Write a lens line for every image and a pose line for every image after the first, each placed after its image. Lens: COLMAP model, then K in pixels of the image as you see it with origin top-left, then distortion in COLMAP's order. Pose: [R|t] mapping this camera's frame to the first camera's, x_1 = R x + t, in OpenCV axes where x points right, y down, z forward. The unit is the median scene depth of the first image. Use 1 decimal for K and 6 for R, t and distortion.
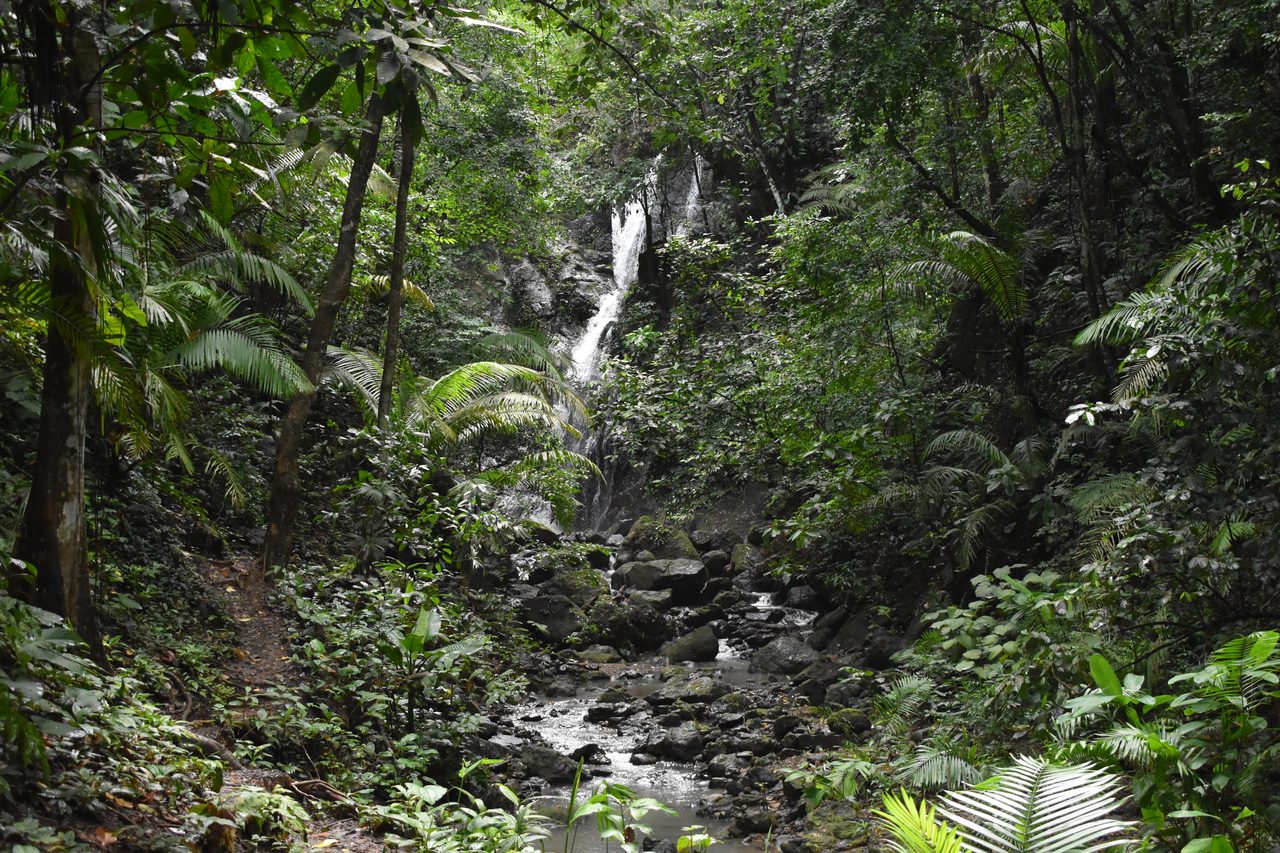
lens RADIAL K [[1542.6, 0, 640.0], [0, 1542.6, 426.5], [0, 0, 1]] dist [-0.013214, -0.006256]
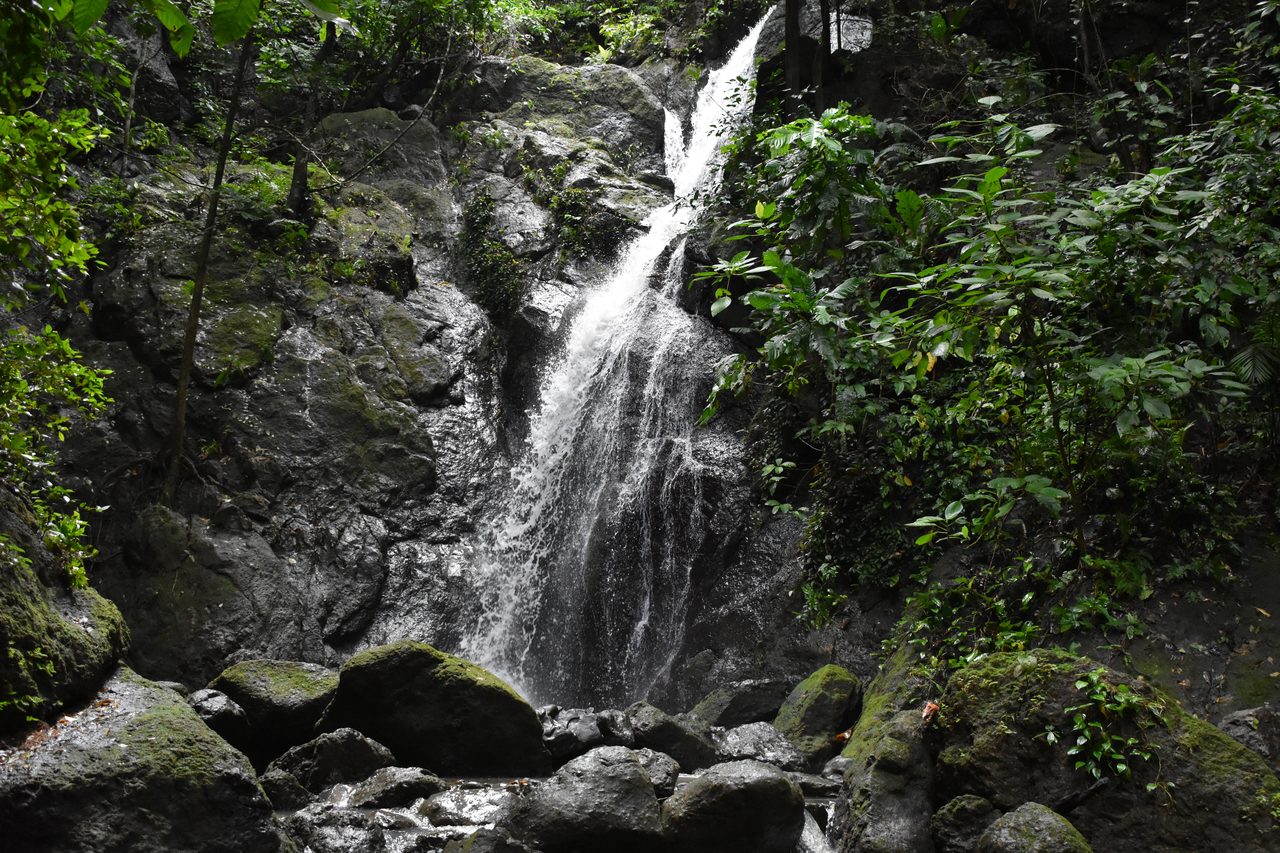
lens RADIAL K [[1542.6, 0, 640.0], [0, 1542.6, 426.5], [0, 0, 1]] dist [-0.013214, -0.006256]
pose [[0.998984, 0.044173, 0.008899, -0.029857], [-0.042588, 0.990100, -0.133748, 0.041425], [-0.014719, 0.133233, 0.990975, 0.540581]]
